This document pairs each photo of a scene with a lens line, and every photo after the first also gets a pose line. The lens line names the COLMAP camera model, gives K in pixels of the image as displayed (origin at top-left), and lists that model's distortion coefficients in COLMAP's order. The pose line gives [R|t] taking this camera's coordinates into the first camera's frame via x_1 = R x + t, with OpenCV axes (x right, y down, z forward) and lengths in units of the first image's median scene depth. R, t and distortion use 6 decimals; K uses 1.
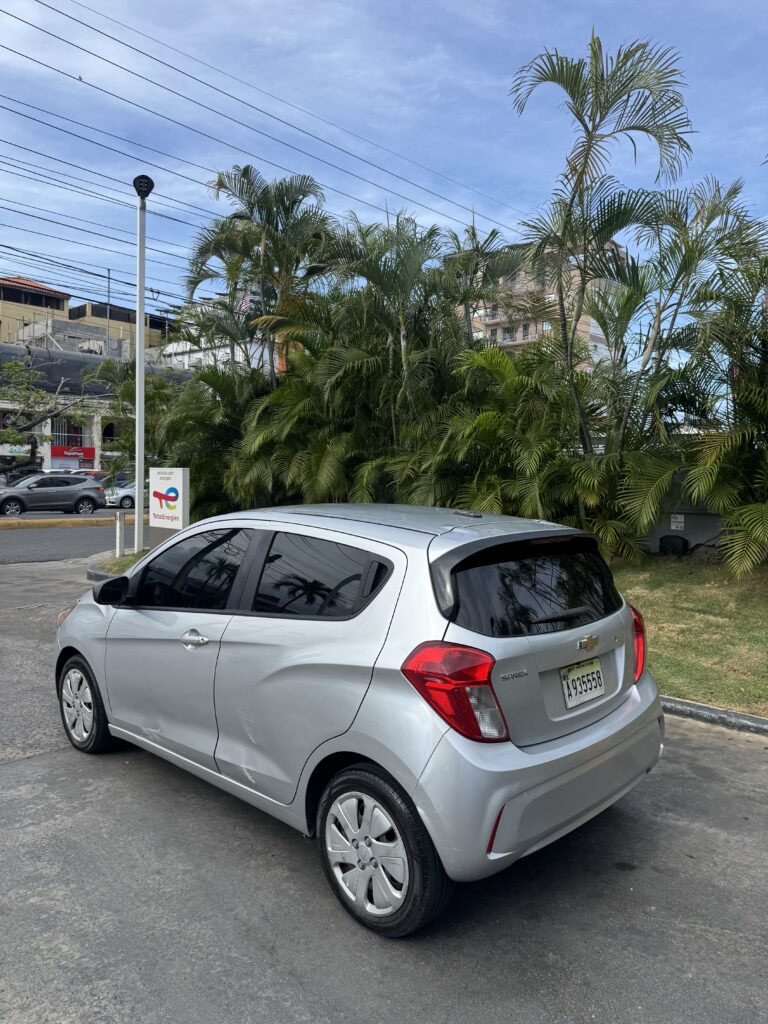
lens RADIAL K [[698.1, 0, 386.1], [0, 698.1, 513.7], [0, 0, 1]] dist [0.005763, 0.000016]
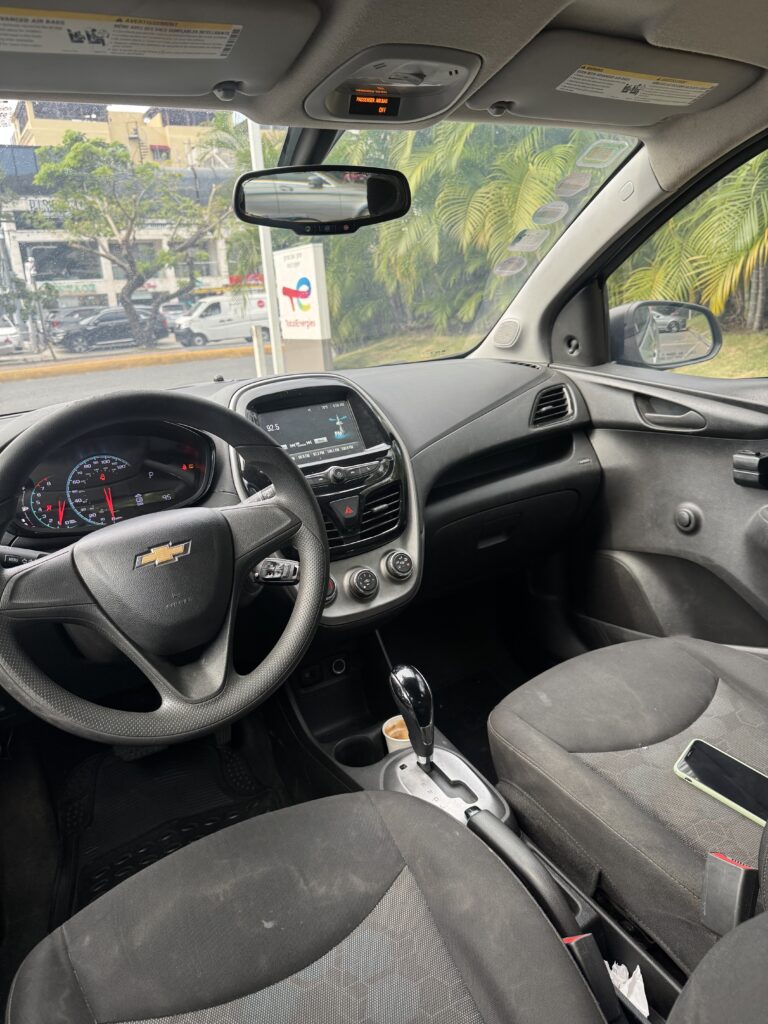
lens RADIAL K [[698.1, 0, 385.9], [0, 698.1, 513.6], [0, 0, 1]] dist [0.005763, 0.000016]
pose [[0.963695, 0.002427, -0.266995, -0.037328], [0.062823, 0.969824, 0.235572, 0.032306], [0.259510, -0.243793, 0.934462, 0.306309]]
